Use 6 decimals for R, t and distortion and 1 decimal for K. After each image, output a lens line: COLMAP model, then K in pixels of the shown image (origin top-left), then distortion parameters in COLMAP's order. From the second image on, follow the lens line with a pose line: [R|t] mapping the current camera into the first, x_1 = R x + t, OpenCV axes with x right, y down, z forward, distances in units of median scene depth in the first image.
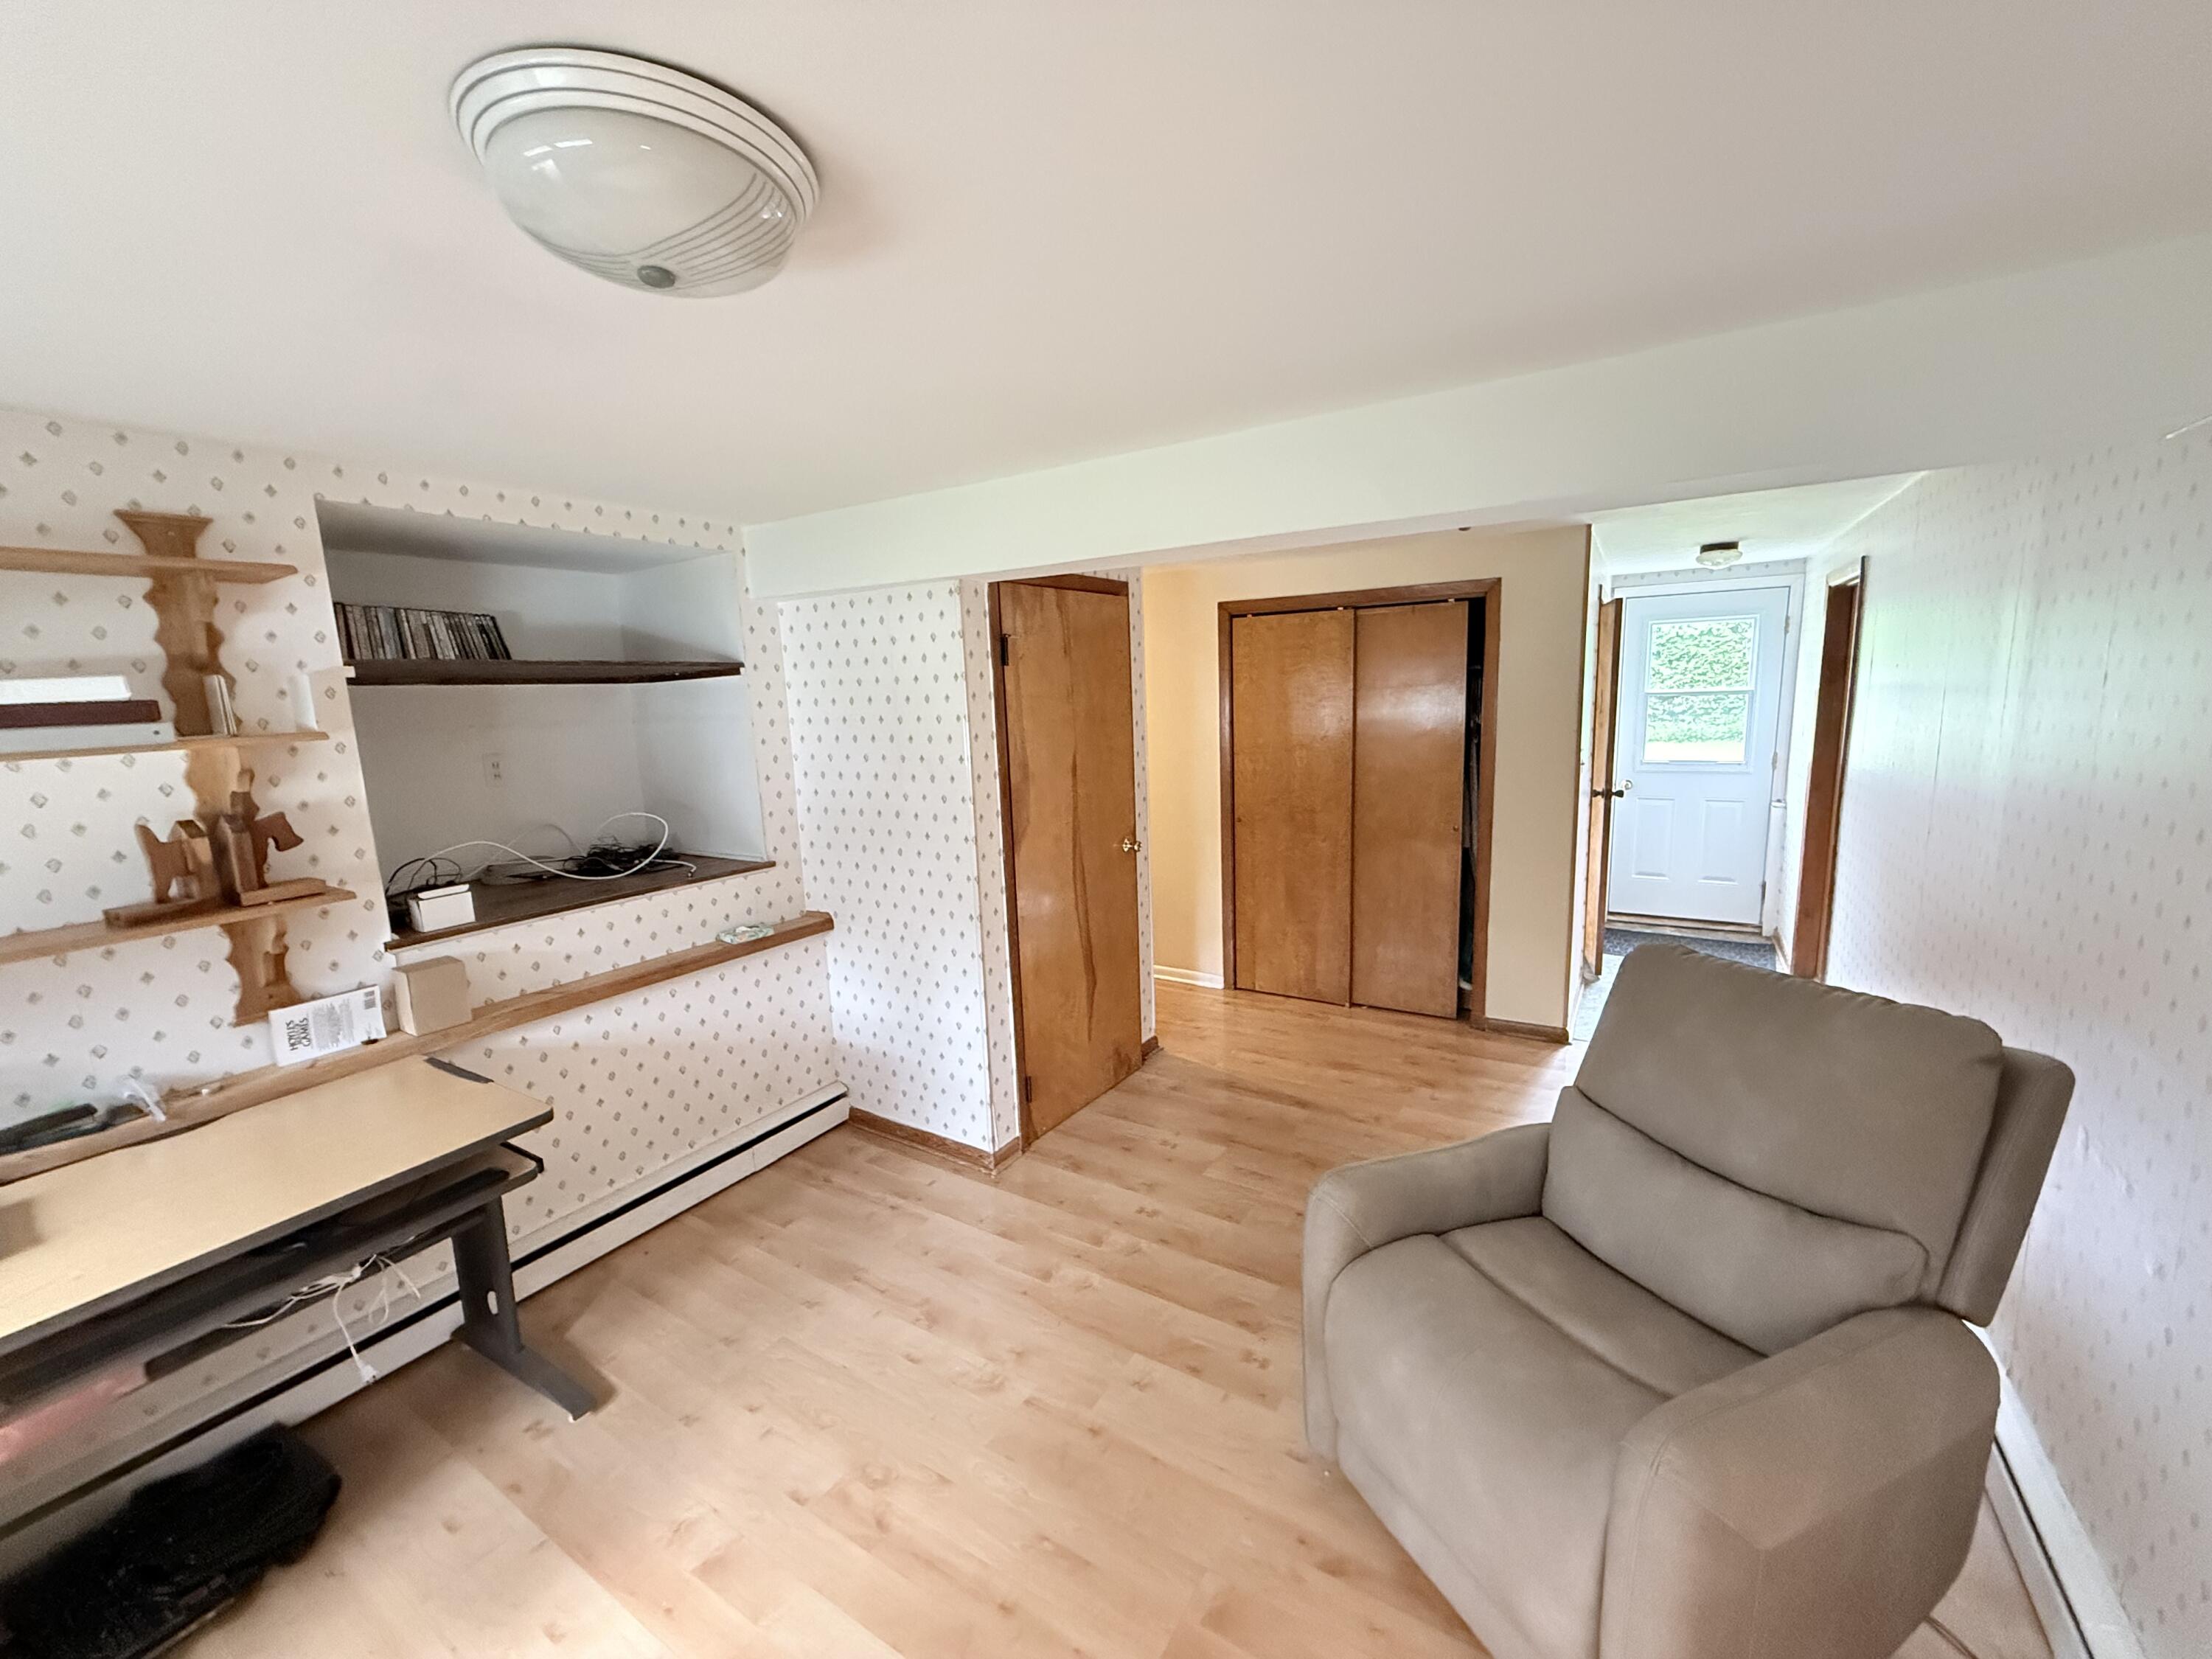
lens RADIAL K [[880.1, 0, 1114.2], [0, 880.1, 822.0], [0, 0, 1]] dist [0.000124, 0.000453]
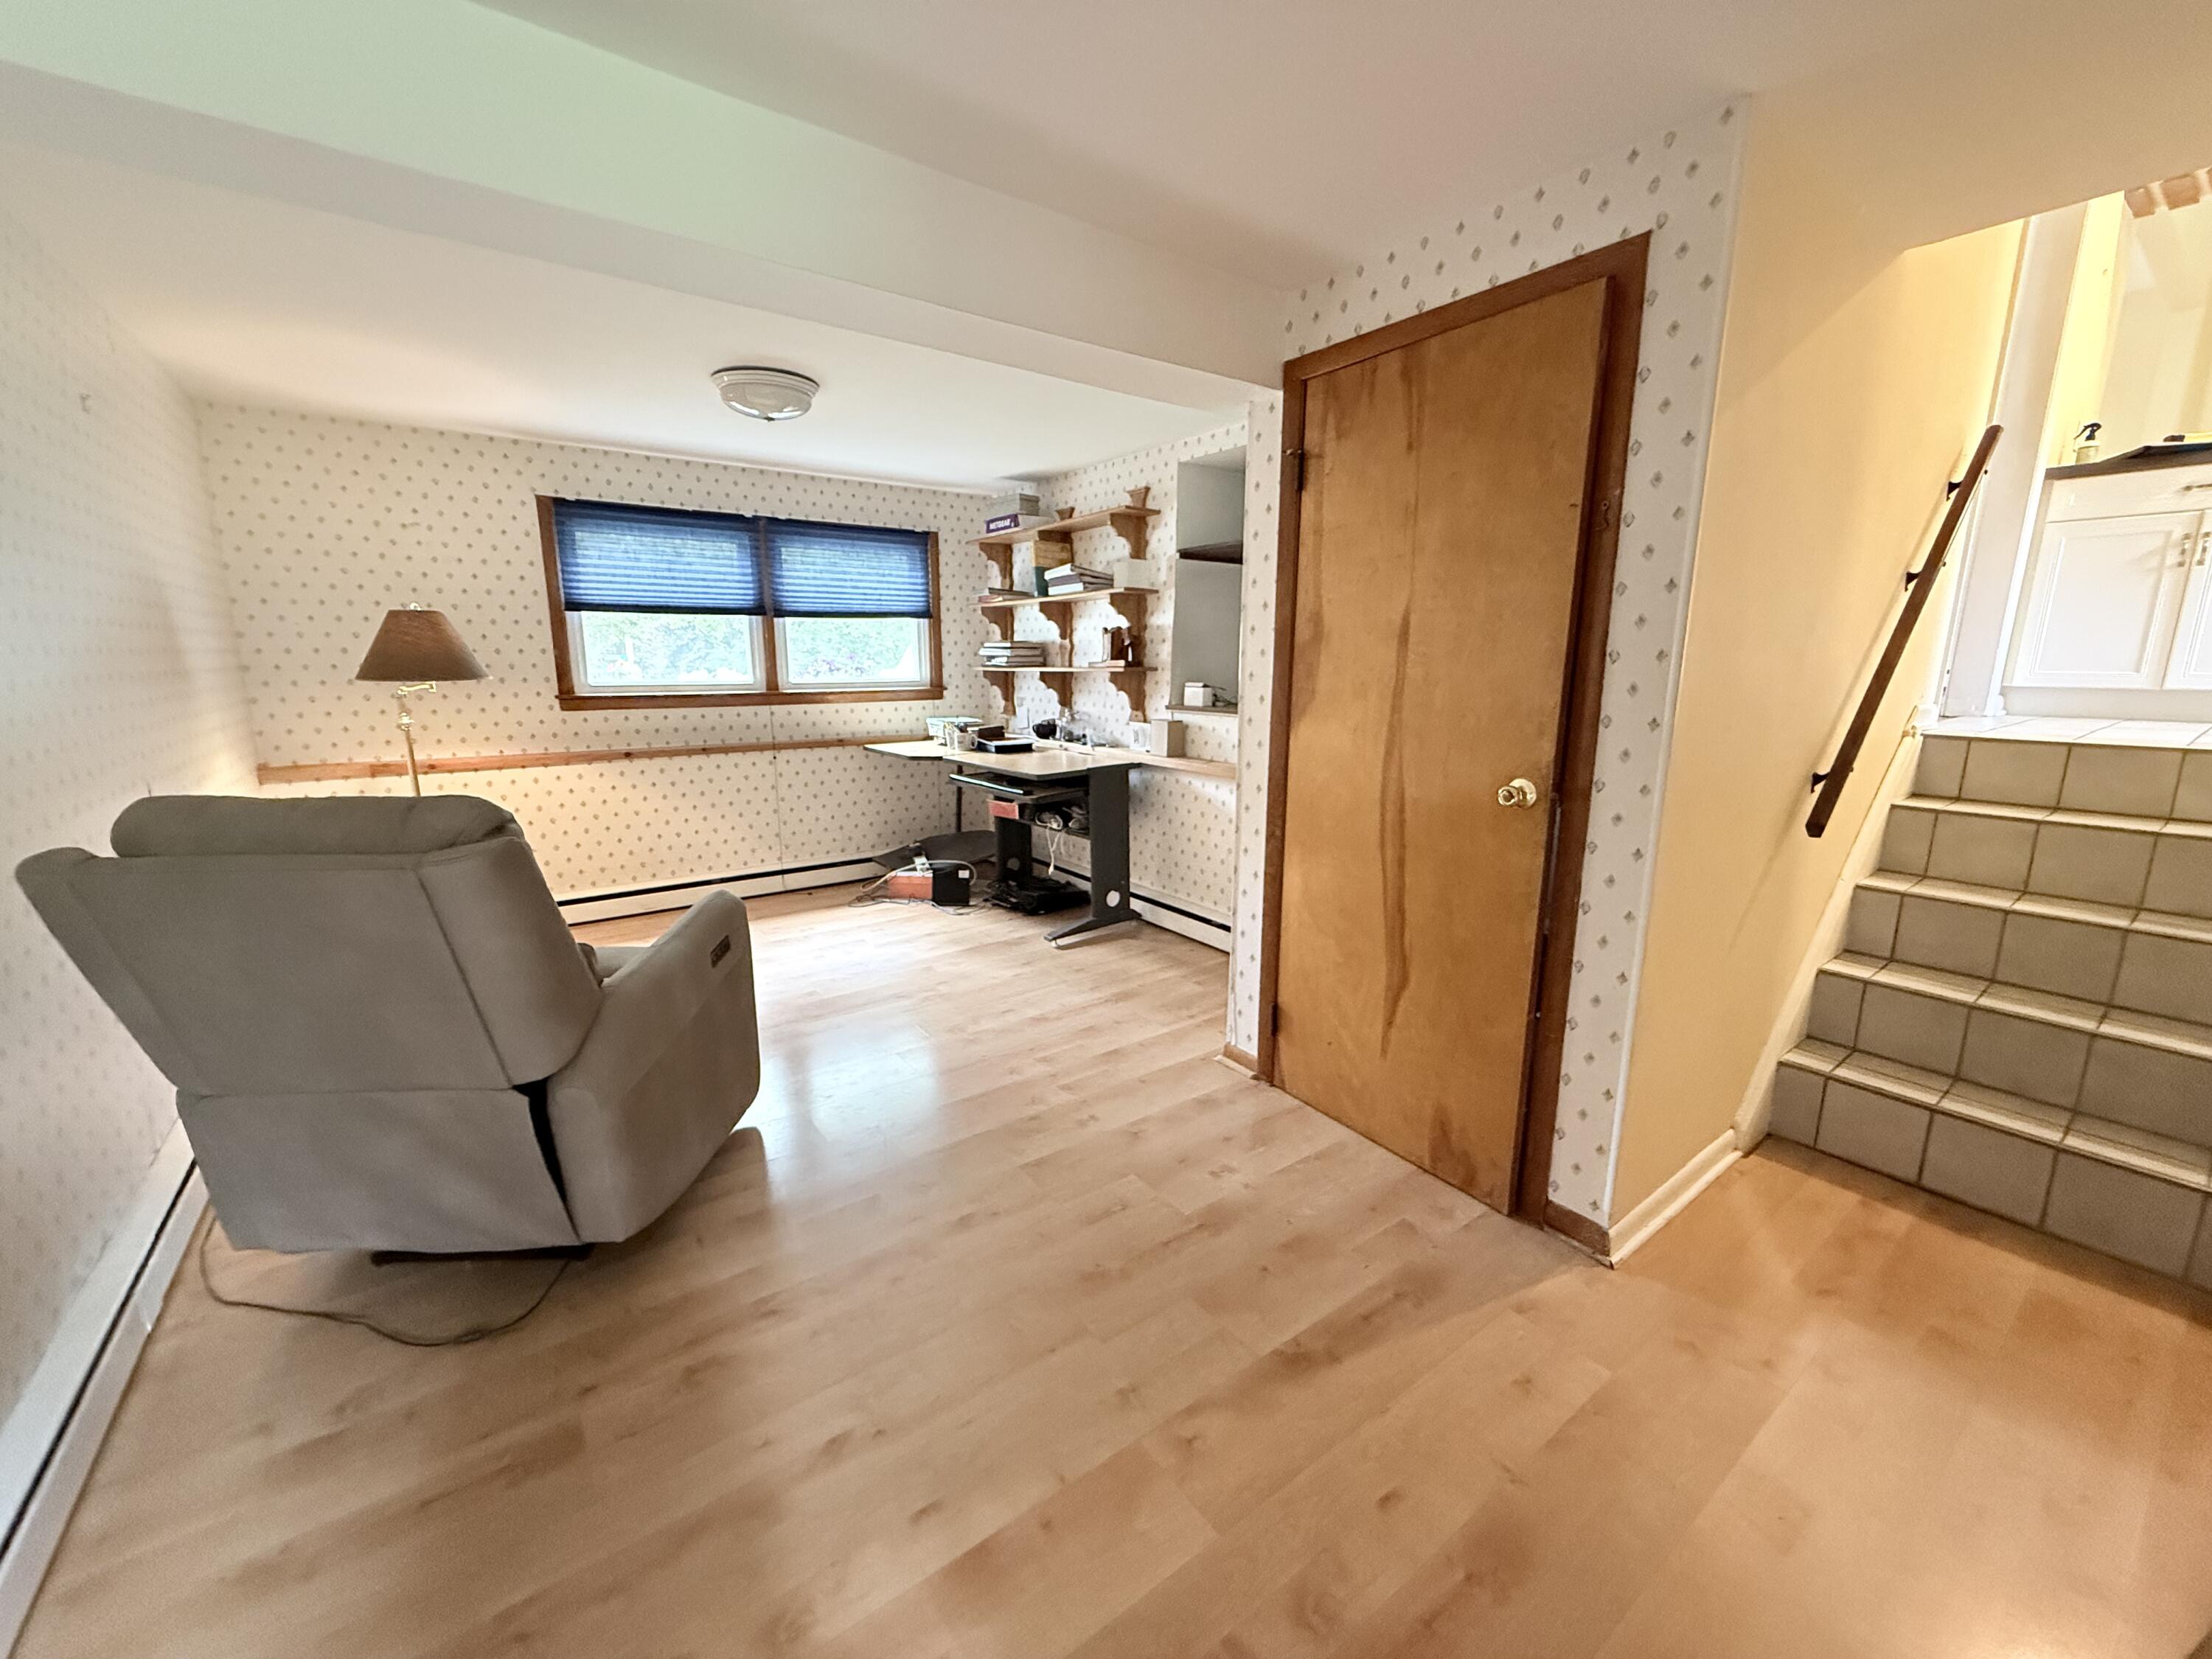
lens RADIAL K [[880.1, 0, 1116.9], [0, 880.1, 835.1], [0, 0, 1]] dist [0.000124, 0.000453]
pose [[-0.368757, 0.208086, -0.905935, 0.847054], [-0.141484, 0.950699, 0.275958, -0.088640], [0.918695, 0.229937, -0.321136, 1.366828]]
